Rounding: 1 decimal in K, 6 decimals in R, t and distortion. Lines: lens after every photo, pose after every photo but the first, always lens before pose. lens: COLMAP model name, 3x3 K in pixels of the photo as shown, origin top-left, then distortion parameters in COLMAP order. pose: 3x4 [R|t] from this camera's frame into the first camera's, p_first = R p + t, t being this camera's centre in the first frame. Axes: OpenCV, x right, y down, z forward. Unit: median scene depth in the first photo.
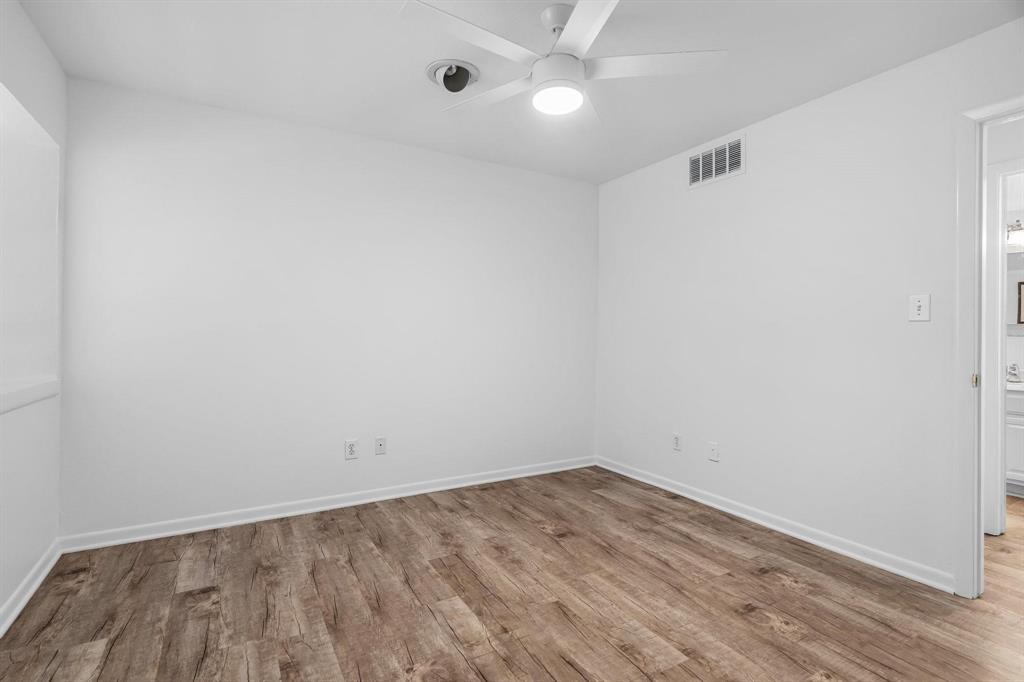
lens RADIAL K [[482.6, 0, 493.8], [0, 482.6, 333.3], [0, 0, 1]] dist [-0.002035, 0.001554]
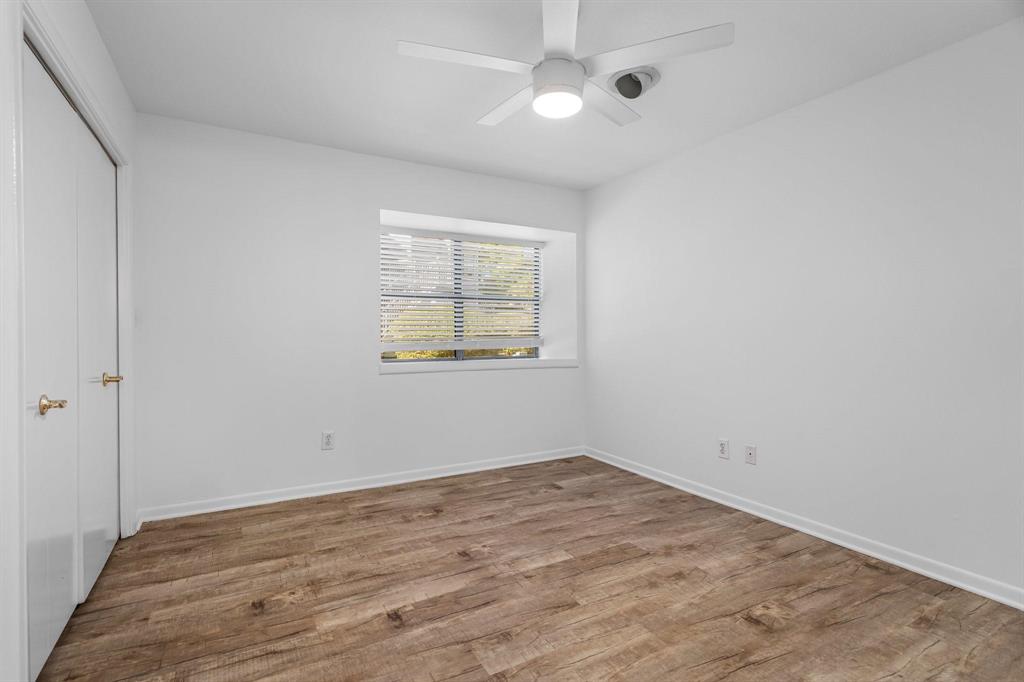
lens RADIAL K [[482.6, 0, 509.4], [0, 482.6, 339.0], [0, 0, 1]] dist [-0.002035, 0.001554]
pose [[0.009861, 0.008533, -0.999915, 0.847344], [-0.004713, 0.999953, 0.008486, 0.006277], [0.999940, 0.004629, 0.009901, 0.647945]]
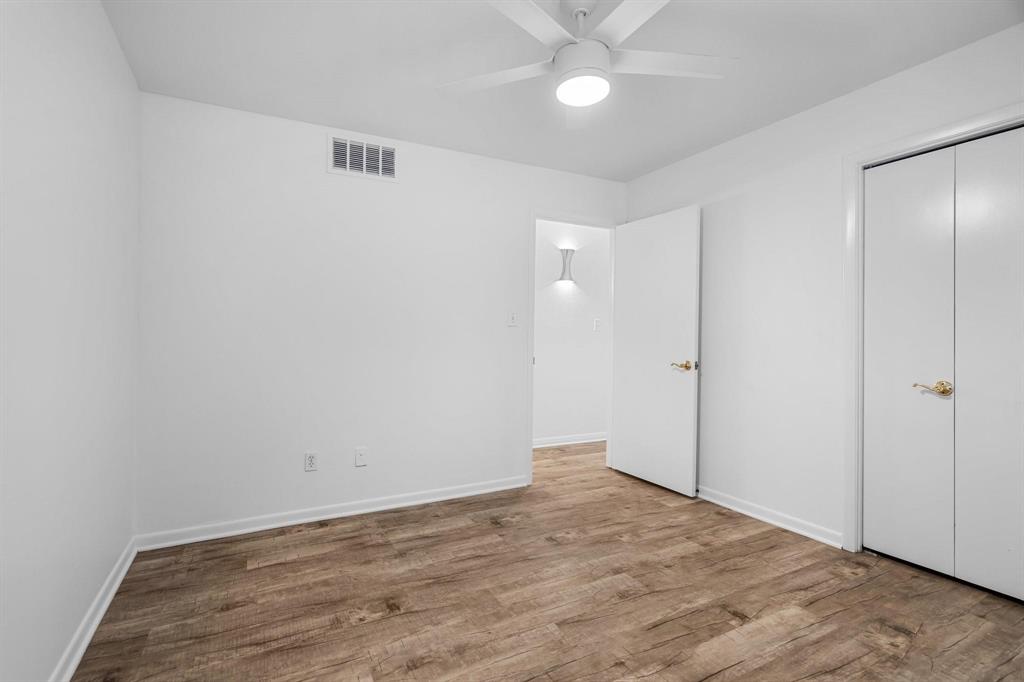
lens RADIAL K [[482.6, 0, 509.9], [0, 482.6, 338.0], [0, 0, 1]] dist [-0.002035, 0.001554]
pose [[0.015831, -0.009029, 0.999834, -0.604380], [0.000020, 0.999959, 0.009030, -0.000819], [-0.999875, -0.000123, 0.015831, 0.822431]]
